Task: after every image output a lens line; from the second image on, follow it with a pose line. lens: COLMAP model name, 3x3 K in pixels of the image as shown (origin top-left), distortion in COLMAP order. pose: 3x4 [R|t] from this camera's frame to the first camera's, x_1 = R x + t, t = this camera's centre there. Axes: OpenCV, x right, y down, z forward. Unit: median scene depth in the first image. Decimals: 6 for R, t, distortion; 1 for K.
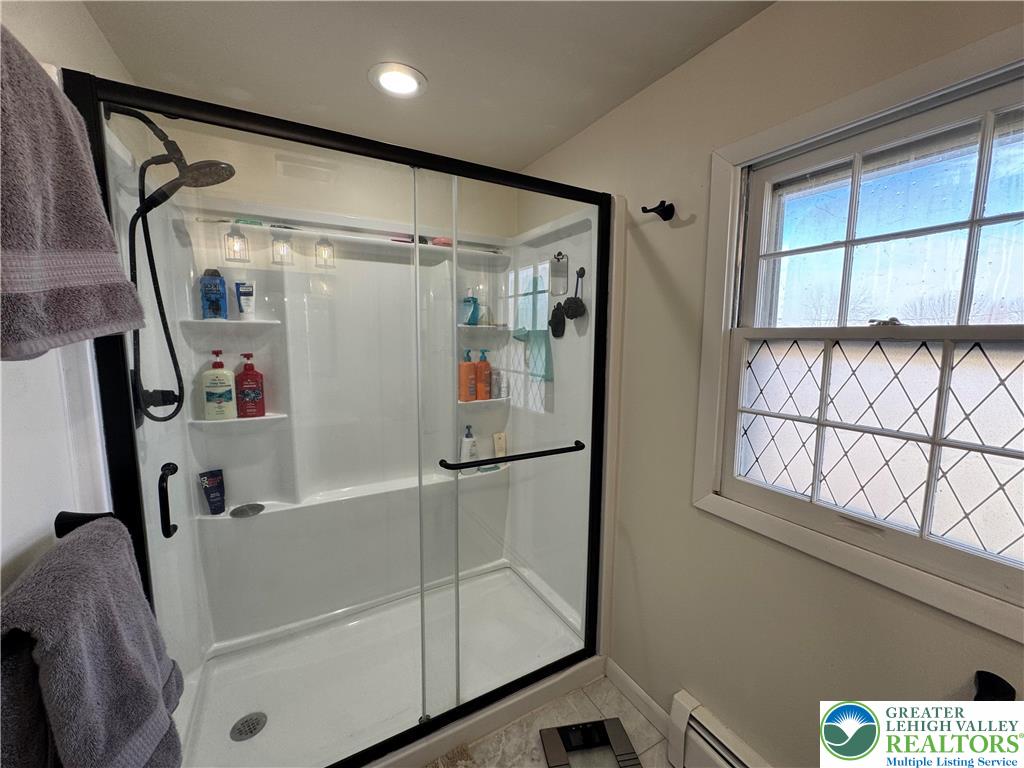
lens RADIAL K [[410.9, 0, 510.3], [0, 410.9, 384.3], [0, 0, 1]] dist [-0.006848, 0.000050]
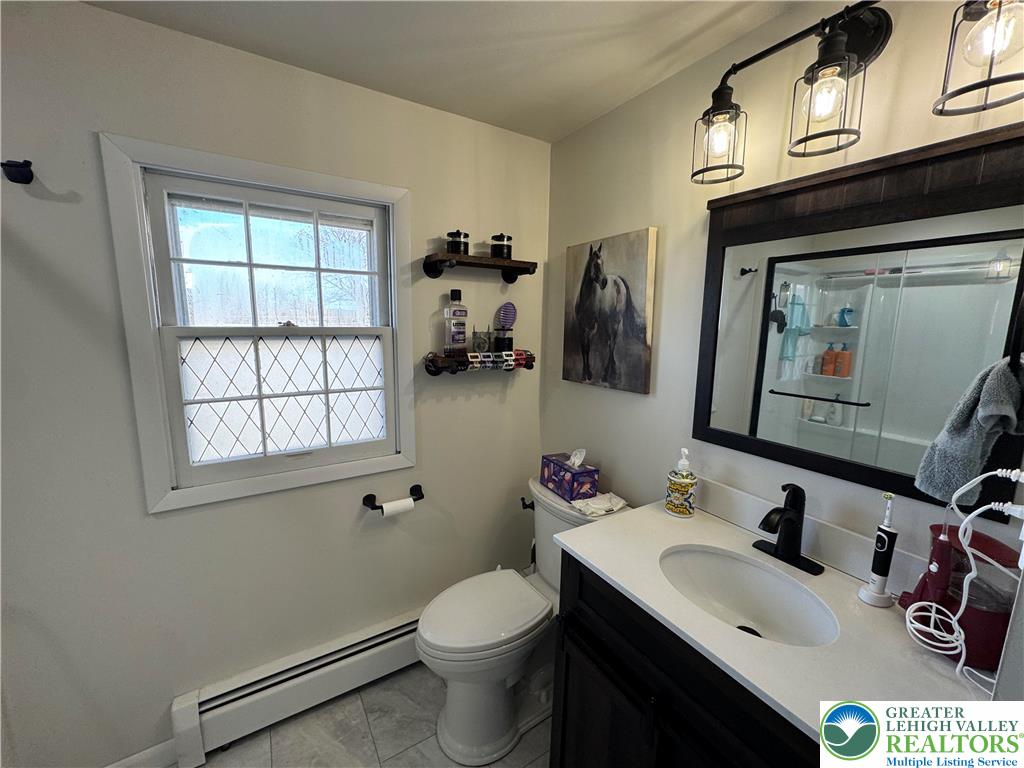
lens RADIAL K [[410.9, 0, 509.2], [0, 410.9, 381.8], [0, 0, 1]] dist [-0.006848, 0.000050]
pose [[-0.058610, -0.157332, 0.985805, -0.624432], [0.101470, 0.981449, 0.162670, -0.093703], [-0.993111, 0.109564, -0.041558, 0.228911]]
